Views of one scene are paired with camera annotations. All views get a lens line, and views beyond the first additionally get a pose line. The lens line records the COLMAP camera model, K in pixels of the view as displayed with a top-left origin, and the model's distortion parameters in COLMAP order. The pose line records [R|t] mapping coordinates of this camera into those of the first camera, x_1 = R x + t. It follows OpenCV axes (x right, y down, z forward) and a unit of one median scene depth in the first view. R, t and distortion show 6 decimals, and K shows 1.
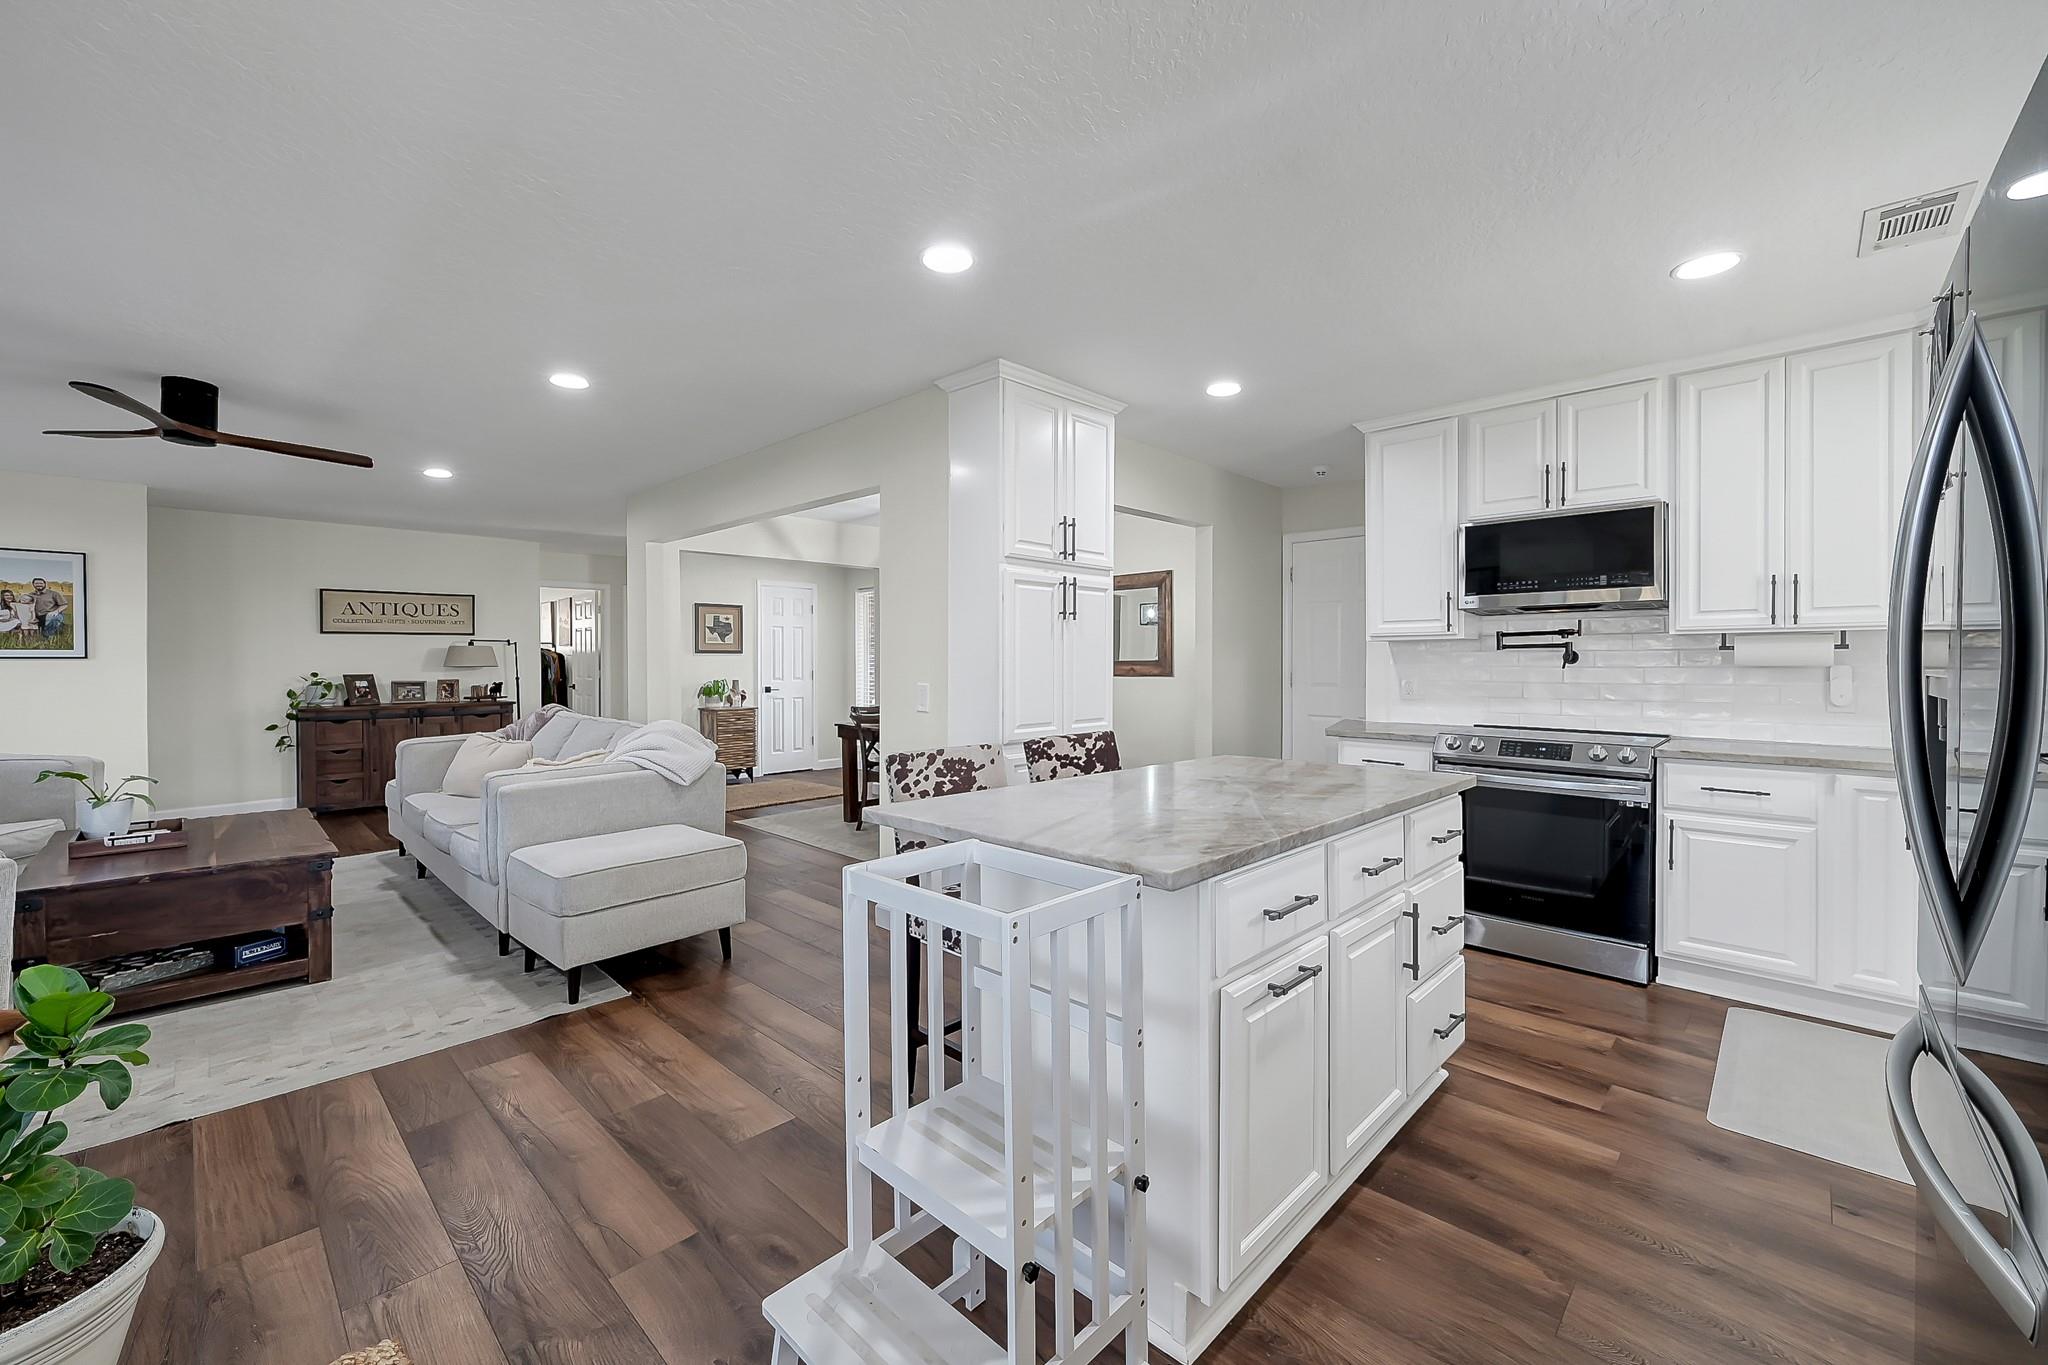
lens RADIAL K [[804.0, 0, 1015.9], [0, 804.0, 670.9], [0, 0, 1]] dist [-0.000338, -0.000023]
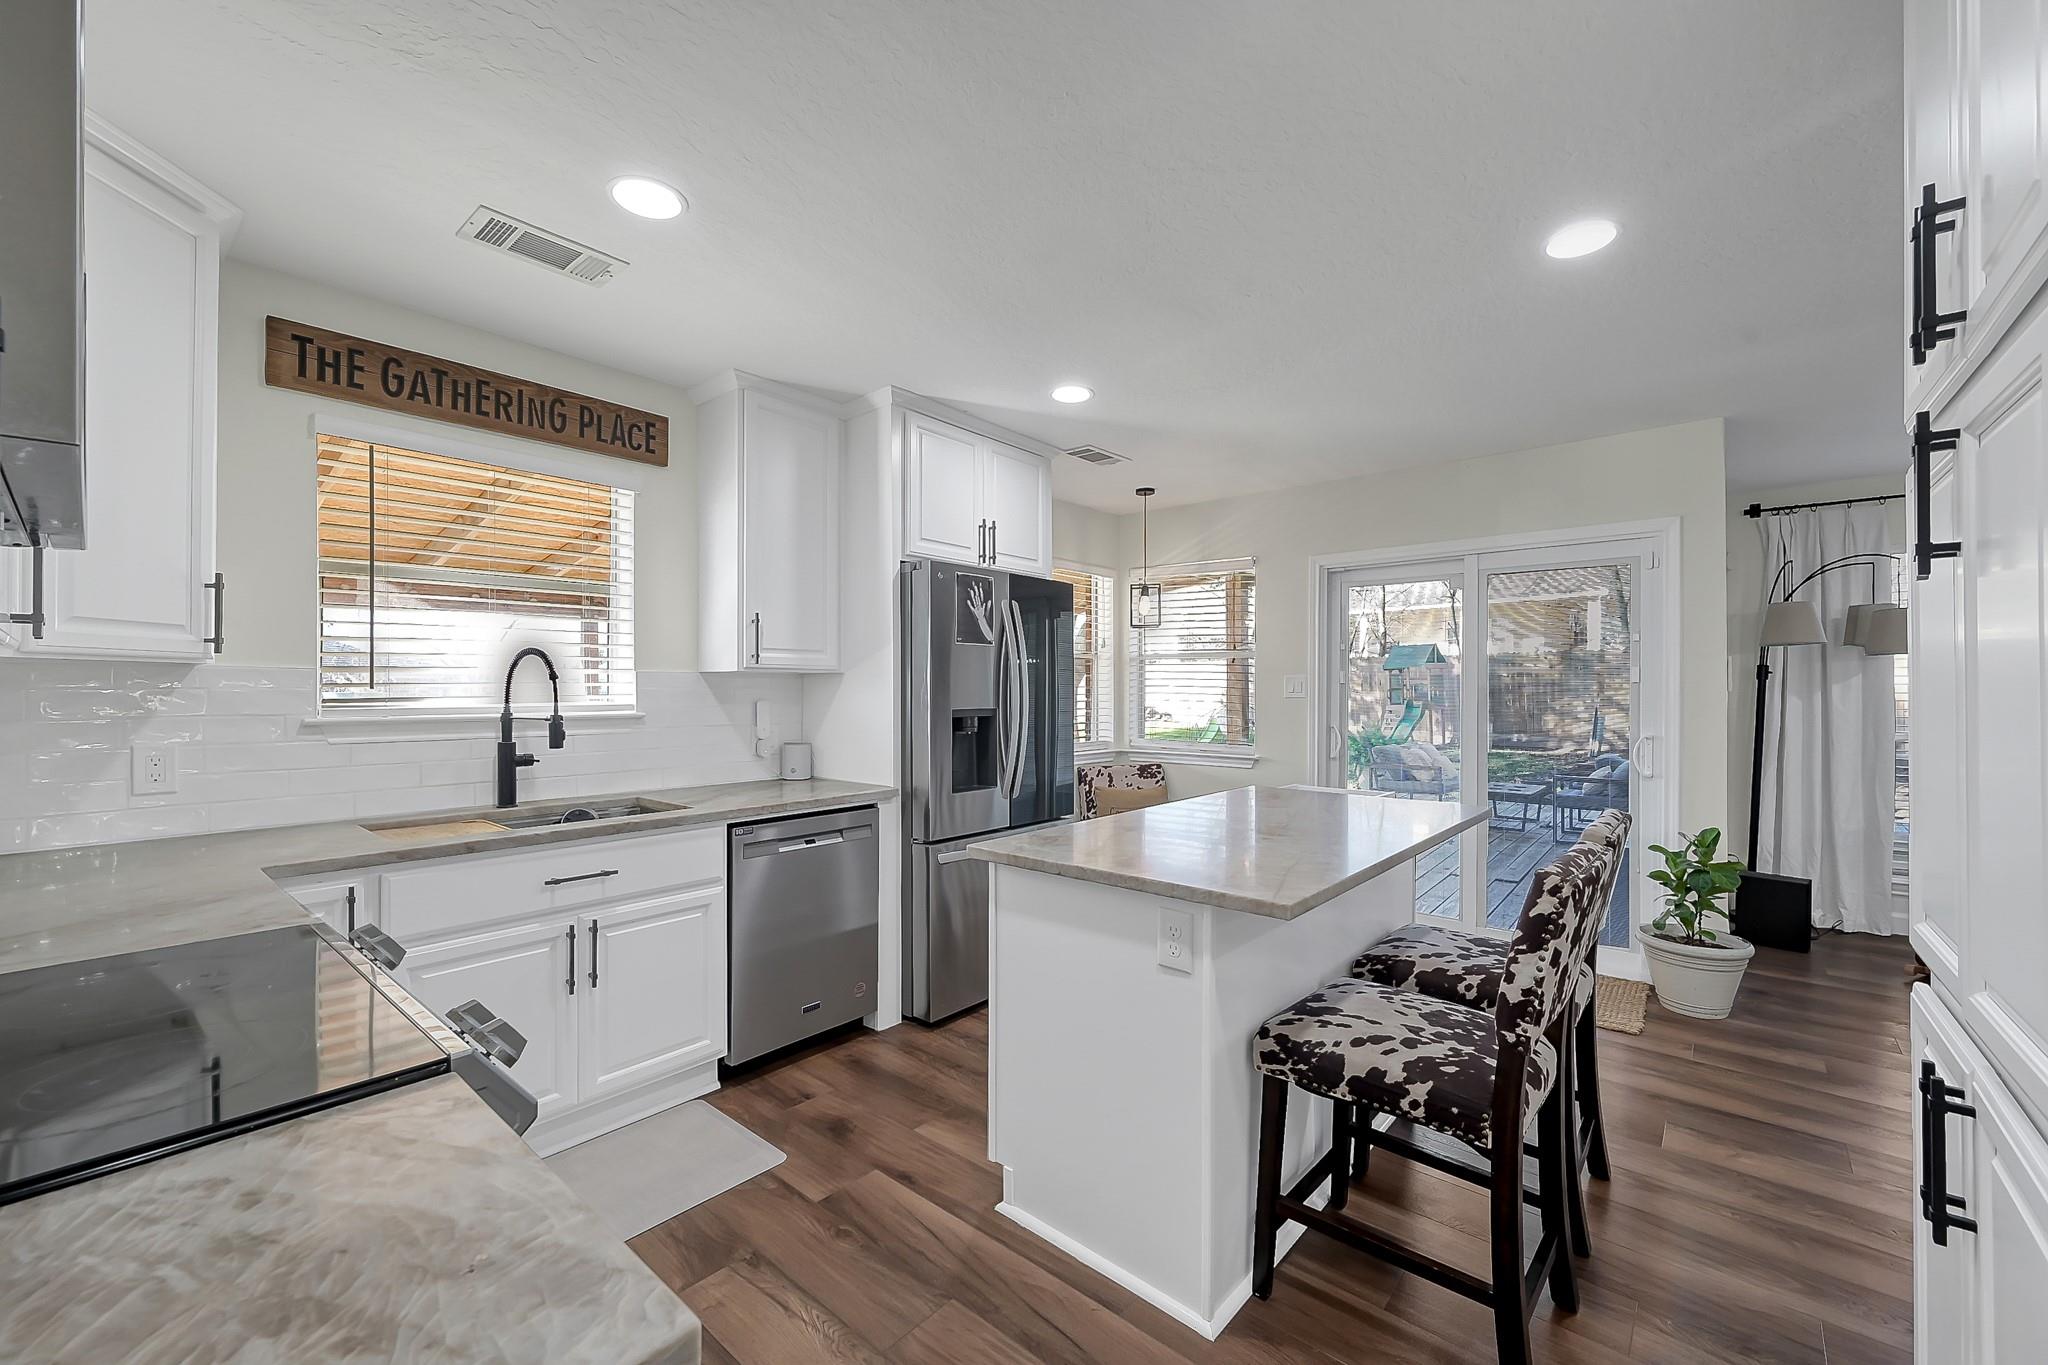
lens RADIAL K [[810.3, 0, 1020.1], [0, 810.3, 687.9], [0, 0, 1]] dist [0.002550, 0.000324]
pose [[-0.998583, 0.001888, -0.053174, 0.253561], [0.001449, 0.999965, 0.008291, -0.019497], [0.053188, 0.008202, -0.998551, 0.842901]]
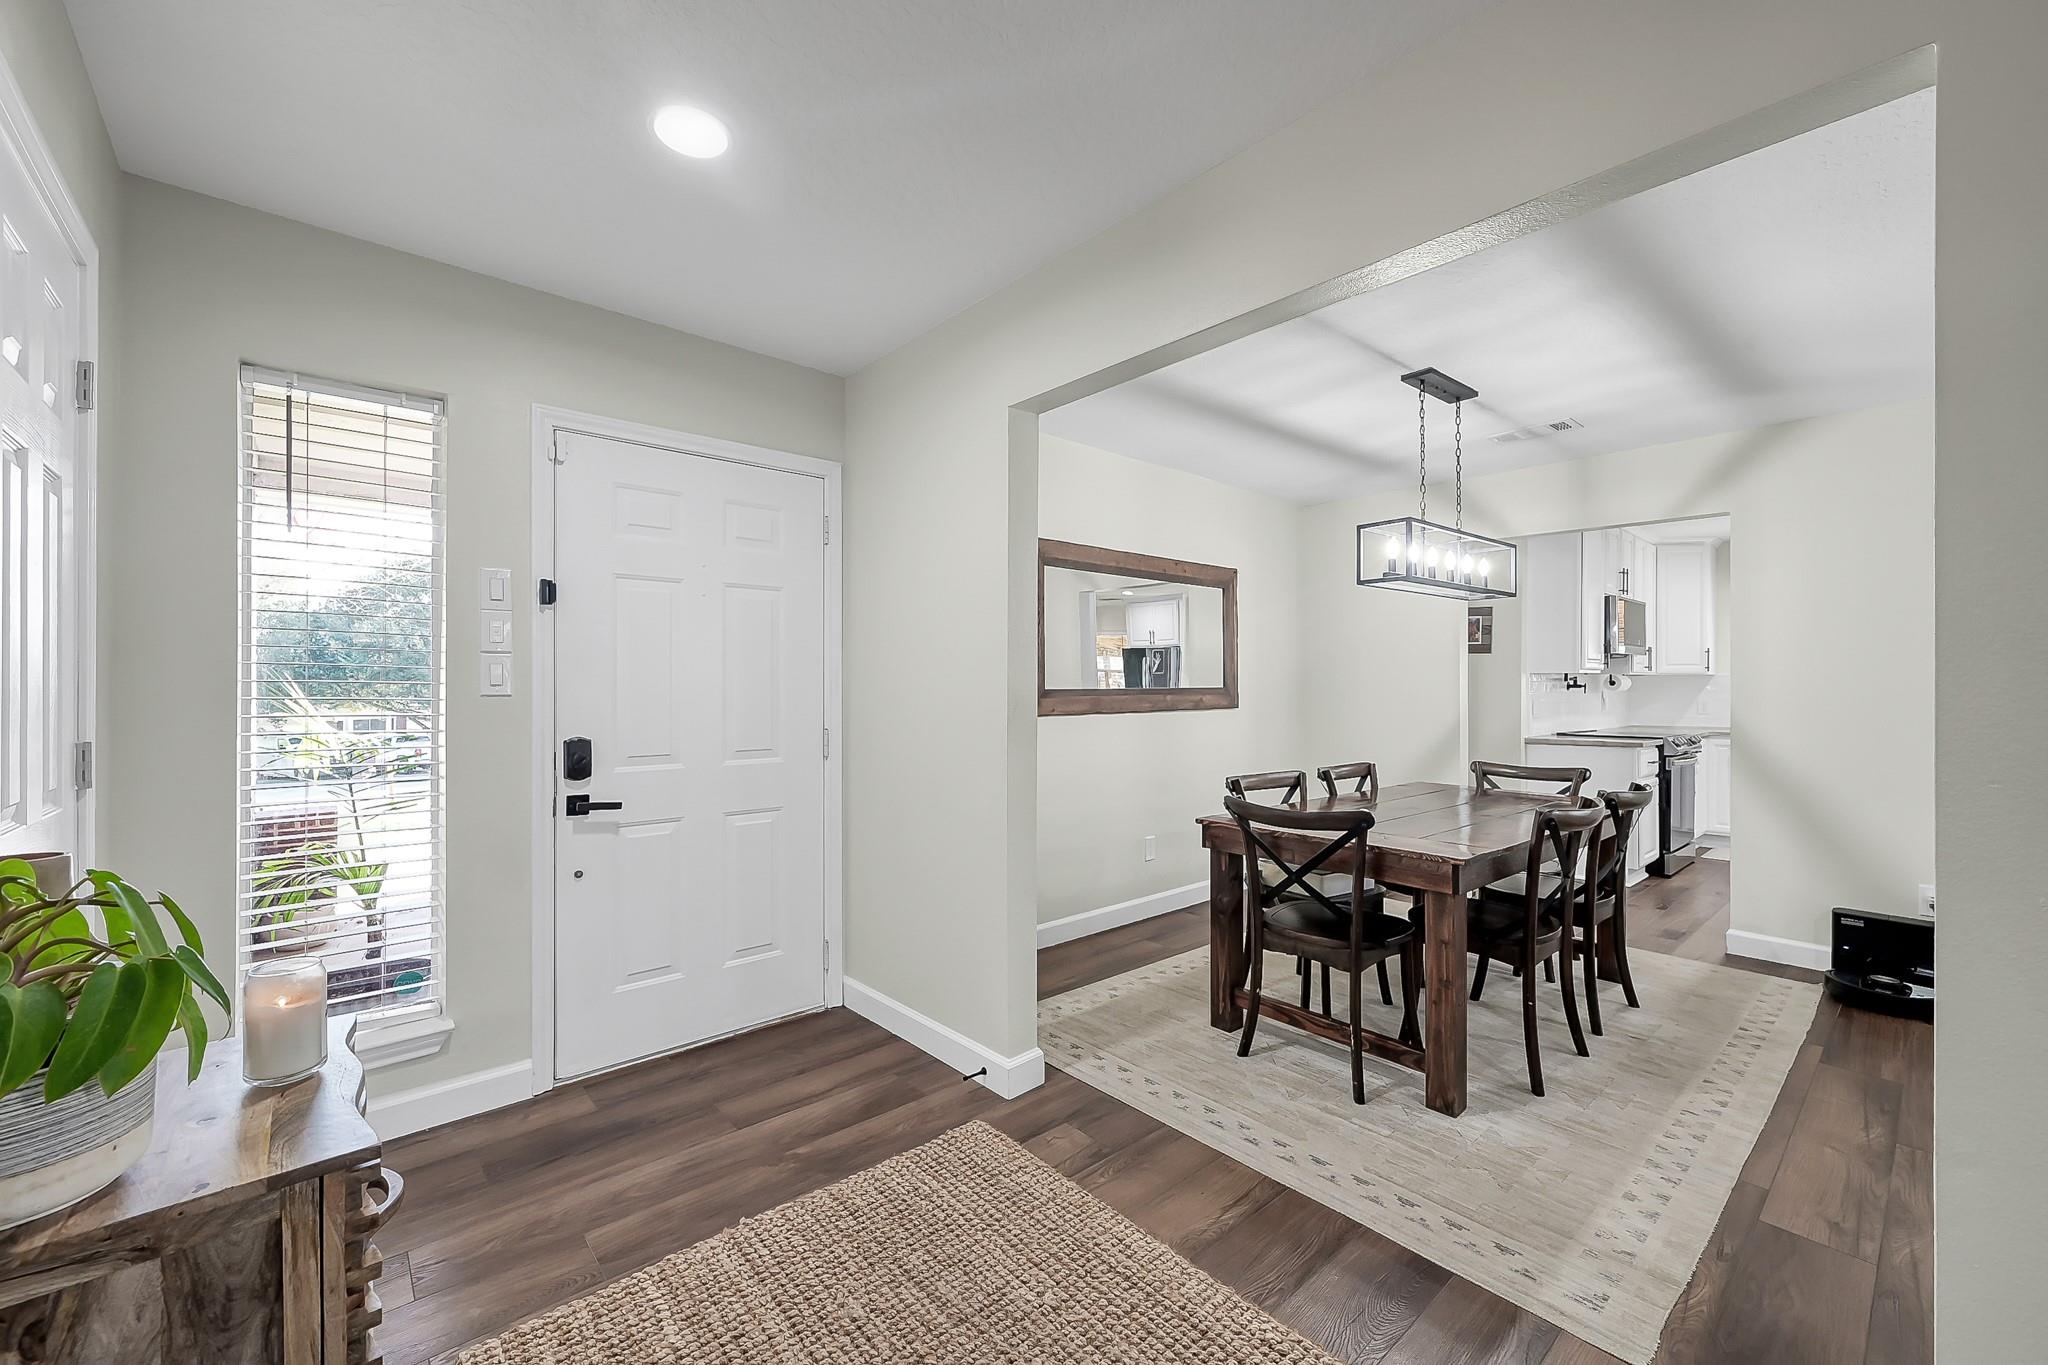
lens RADIAL K [[825.2, 0, 1037.0], [0, 825.2, 687.2], [0, 0, 1]] dist [-0.000252, -0.000425]
pose [[0.074055, 0.003075, 0.997249, -0.724328], [0.012433, 0.999915, -0.004007, -0.016430], [-0.997177, 0.012695, 0.074011, 1.393254]]
